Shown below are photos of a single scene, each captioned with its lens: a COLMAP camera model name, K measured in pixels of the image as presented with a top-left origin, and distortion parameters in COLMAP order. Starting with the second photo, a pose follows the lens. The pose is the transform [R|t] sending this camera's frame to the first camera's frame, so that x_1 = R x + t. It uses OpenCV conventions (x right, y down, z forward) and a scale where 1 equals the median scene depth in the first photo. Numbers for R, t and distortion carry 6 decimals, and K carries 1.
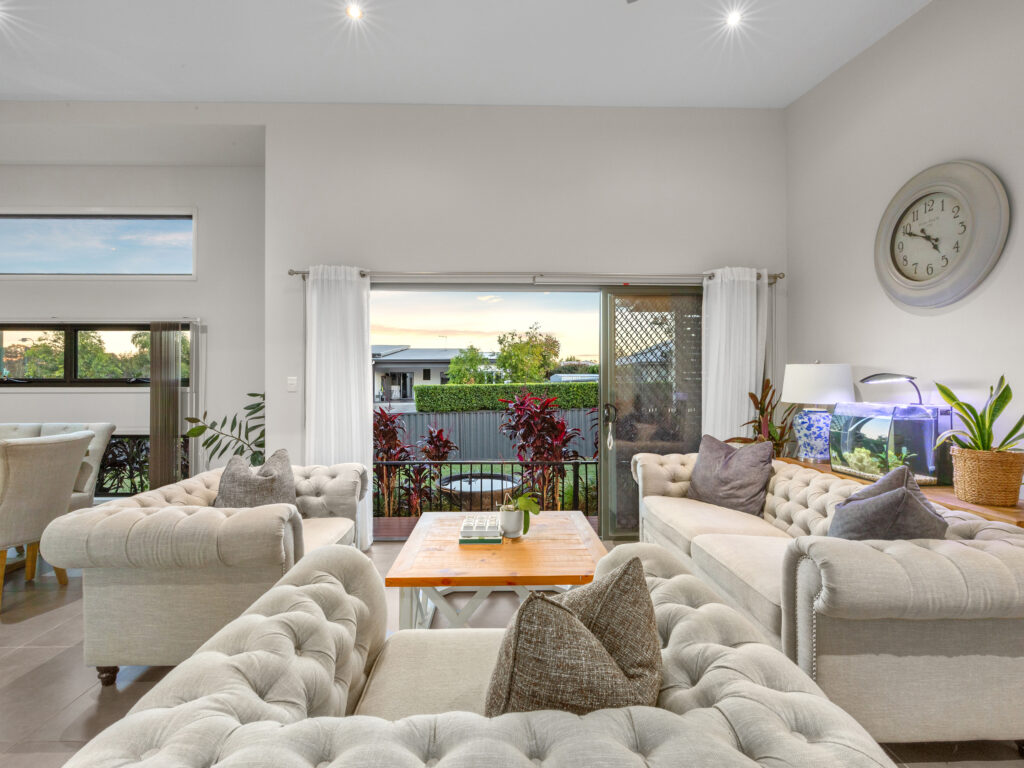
lens RADIAL K [[467.4, 0, 503.3], [0, 467.4, 383.1], [0, 0, 1]] dist [-0.003035, 0.000727]
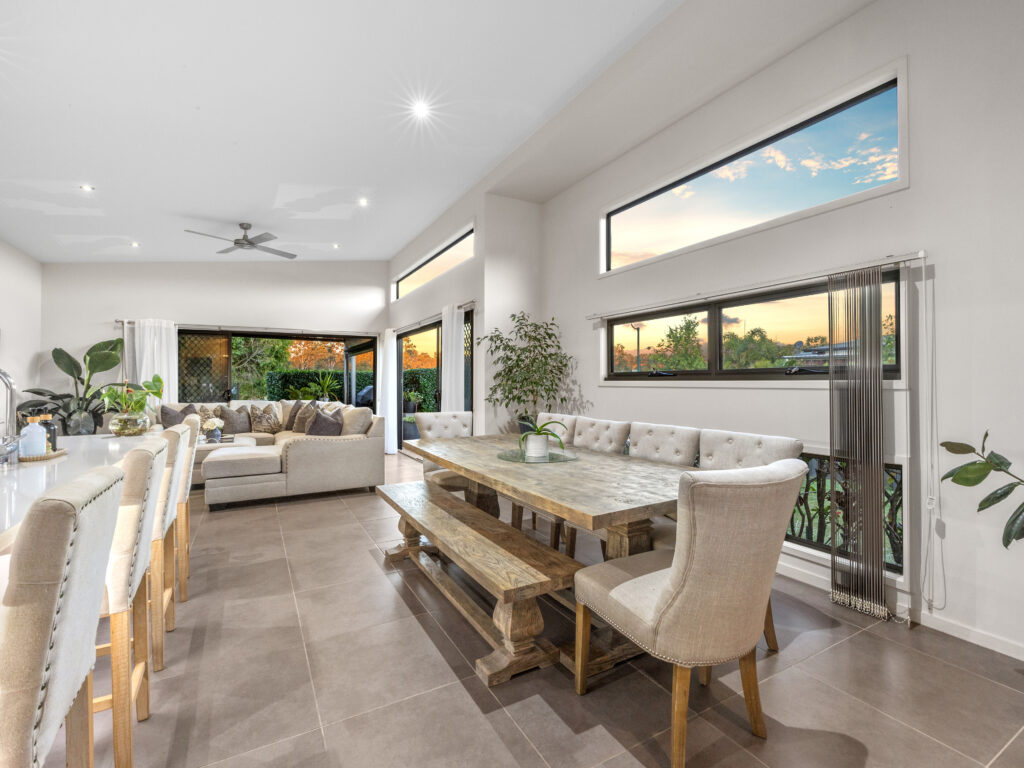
lens RADIAL K [[467.4, 0, 512.9], [0, 467.4, 374.3], [0, 0, 1]] dist [-0.003035, 0.000727]
pose [[0.472610, -0.012484, -0.881183, -0.429826], [-0.000863, 0.999893, -0.014628, 0.010809], [0.881271, 0.007674, 0.472549, 0.351751]]
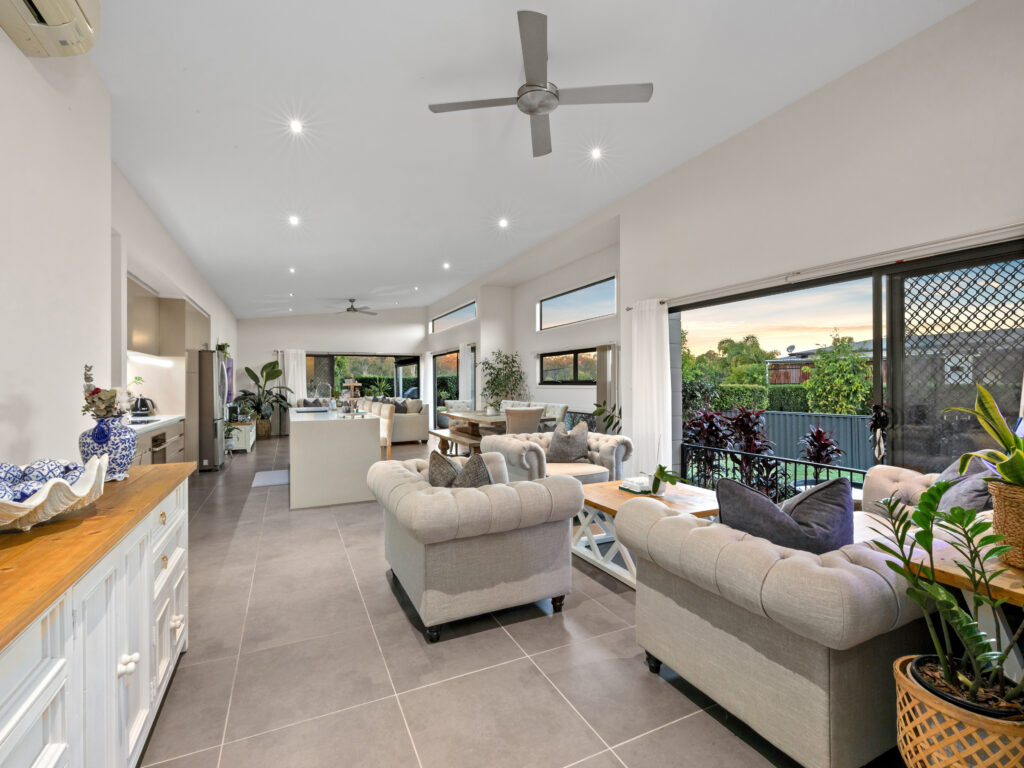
lens RADIAL K [[467.4, 0, 509.8], [0, 467.4, 381.1], [0, 0, 1]] dist [-0.003035, 0.000727]
pose [[0.414159, -0.004043, -0.910196, 0.635048], [0.001859, 0.999992, -0.003596, -0.000277], [0.910203, -0.000203, 0.414163, 0.030446]]
